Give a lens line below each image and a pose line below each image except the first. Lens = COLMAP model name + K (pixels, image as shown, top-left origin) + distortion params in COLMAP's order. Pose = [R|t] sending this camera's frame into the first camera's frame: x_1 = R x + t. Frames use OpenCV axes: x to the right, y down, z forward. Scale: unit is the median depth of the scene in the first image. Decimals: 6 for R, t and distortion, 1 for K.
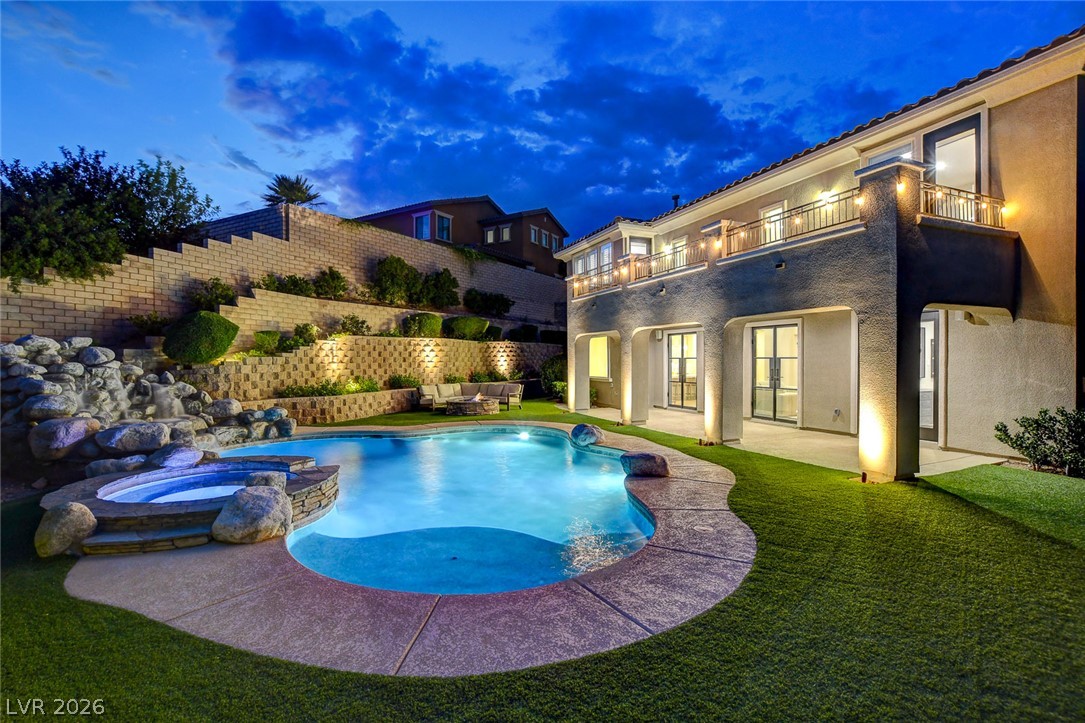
lens RADIAL K [[495.4, 0, 545.6], [0, 495.4, 365.5], [0, 0, 1]] dist [-0.033062, 0.004772]
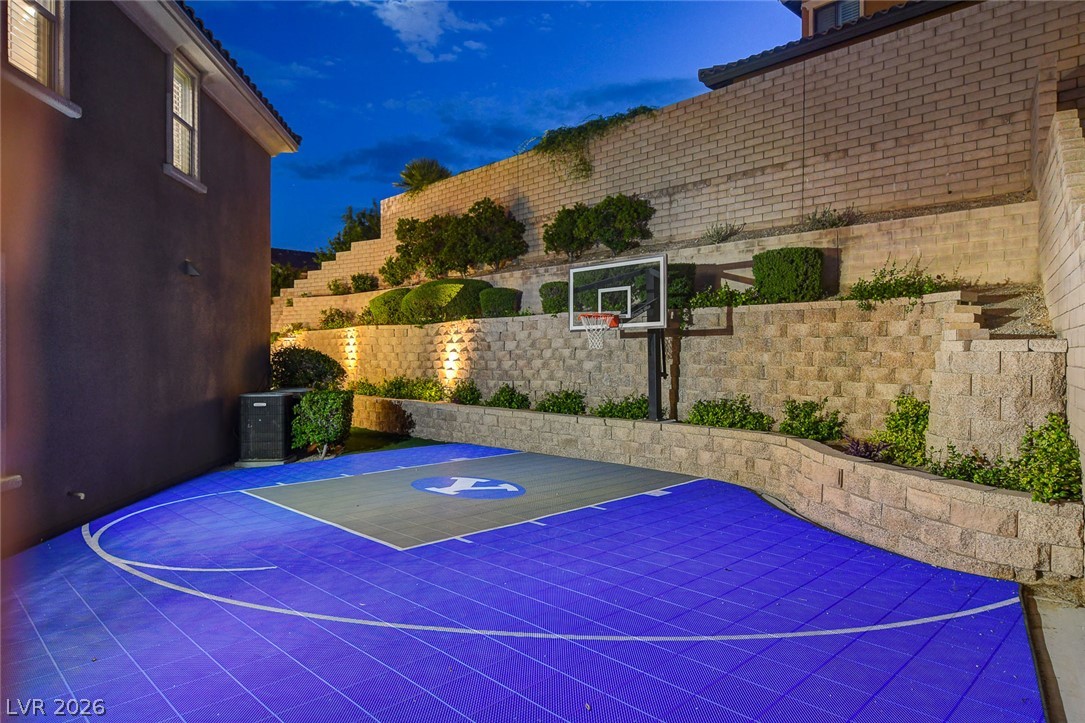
lens RADIAL K [[673.0, 0, 545.6], [0, 673.0, 357.8], [0, 0, 1]] dist [0.000600, -0.000037]
pose [[-0.293199, 0.010766, -0.955991, 0.975079], [-0.011355, 0.999827, 0.014742, -0.041748], [0.955984, 0.015177, -0.293026, 2.385658]]
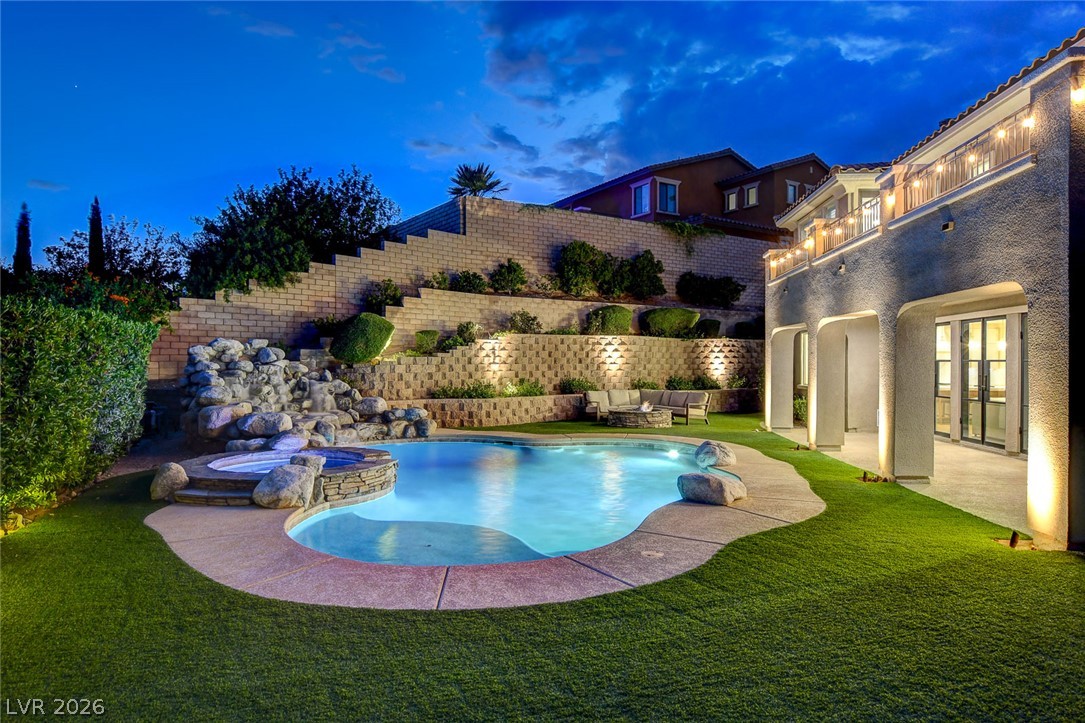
lens RADIAL K [[643.6, 0, 545.0], [0, 643.6, 363.8], [0, 0, 1]] dist [-0.018174, 0.010472]
pose [[0.885971, 0.007594, -0.463679, 0.262218], [-0.011905, 0.999909, -0.006371, 0.001856], [0.463589, 0.011165, 0.885980, -0.038705]]
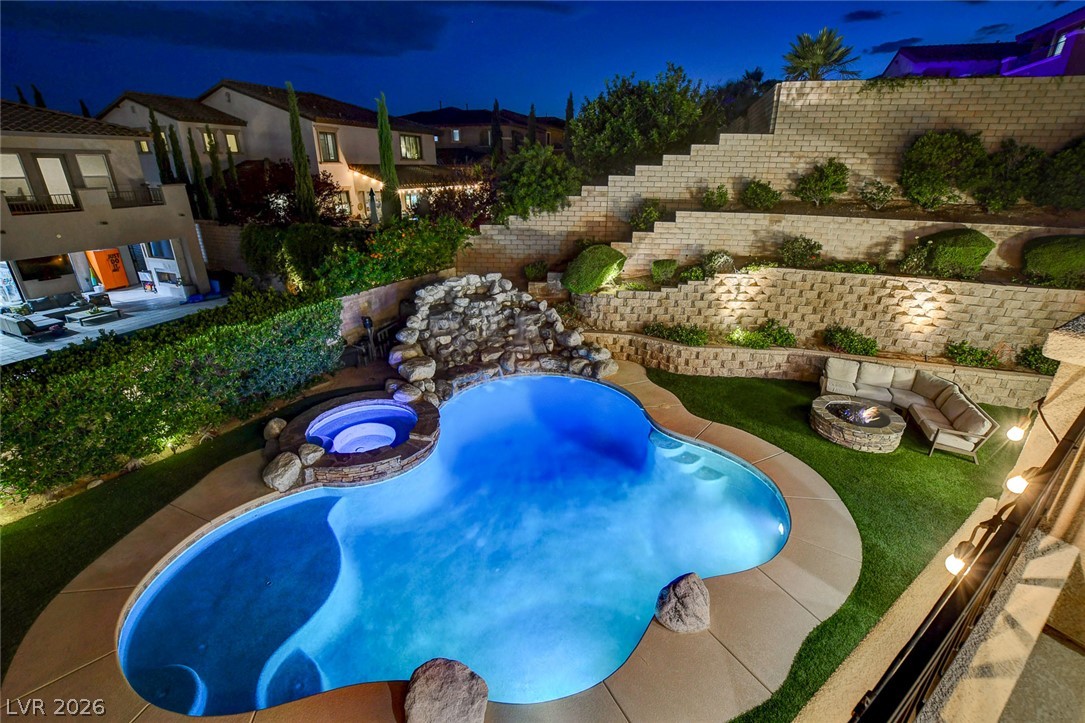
lens RADIAL K [[478.2, 0, 548.4], [0, 478.2, 364.1], [0, 0, 1]] dist [-0.037530, 0.006349]
pose [[0.206634, 0.382822, -0.900417, 0.362208], [-0.020140, 0.921747, 0.387269, -0.267271], [0.978211, -0.061888, 0.198174, 0.610529]]
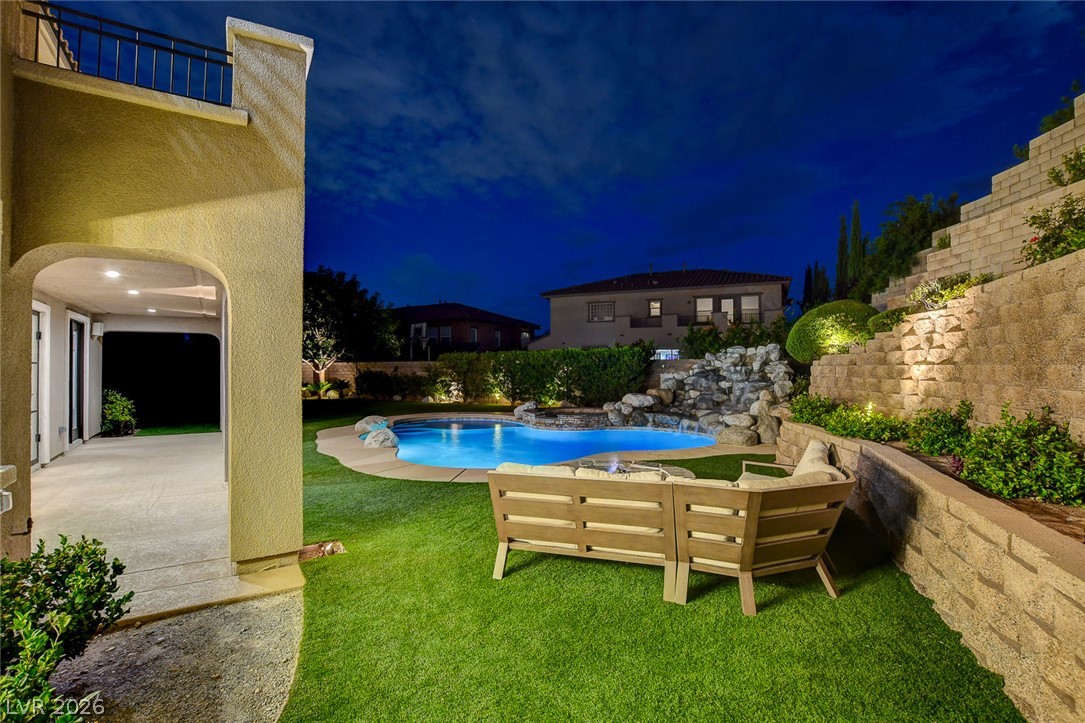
lens RADIAL K [[517.5, 0, 538.3], [0, 517.5, 359.7], [0, 0, 1]] dist [-0.032914, 0.001475]
pose [[-0.985546, 0.005874, -0.169304, -0.038212], [0.005966, 0.999982, -0.000035, -0.012767], [0.169301, -0.001045, -0.985564, 1.666162]]
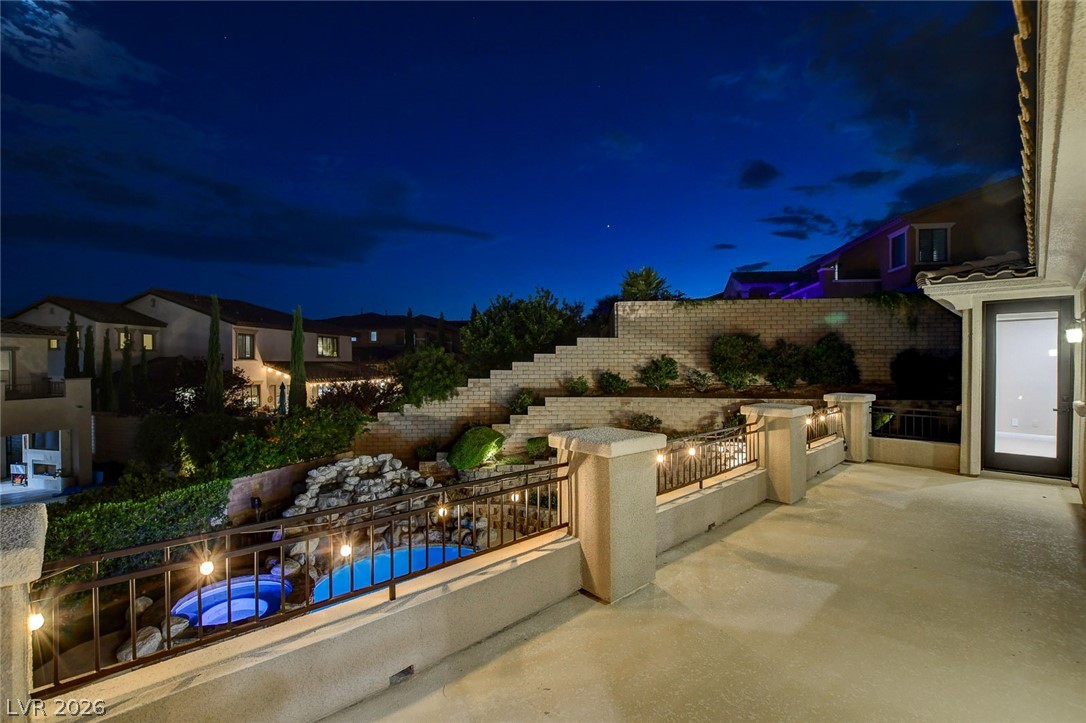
lens RADIAL K [[478.6, 0, 547.1], [0, 478.6, 369.2], [0, 0, 1]] dist [-0.037530, 0.006349]
pose [[0.360988, 0.020646, -0.932342, 0.537663], [-0.014245, 0.999760, 0.016624, -0.273984], [0.932462, 0.007280, 0.361196, 0.660861]]
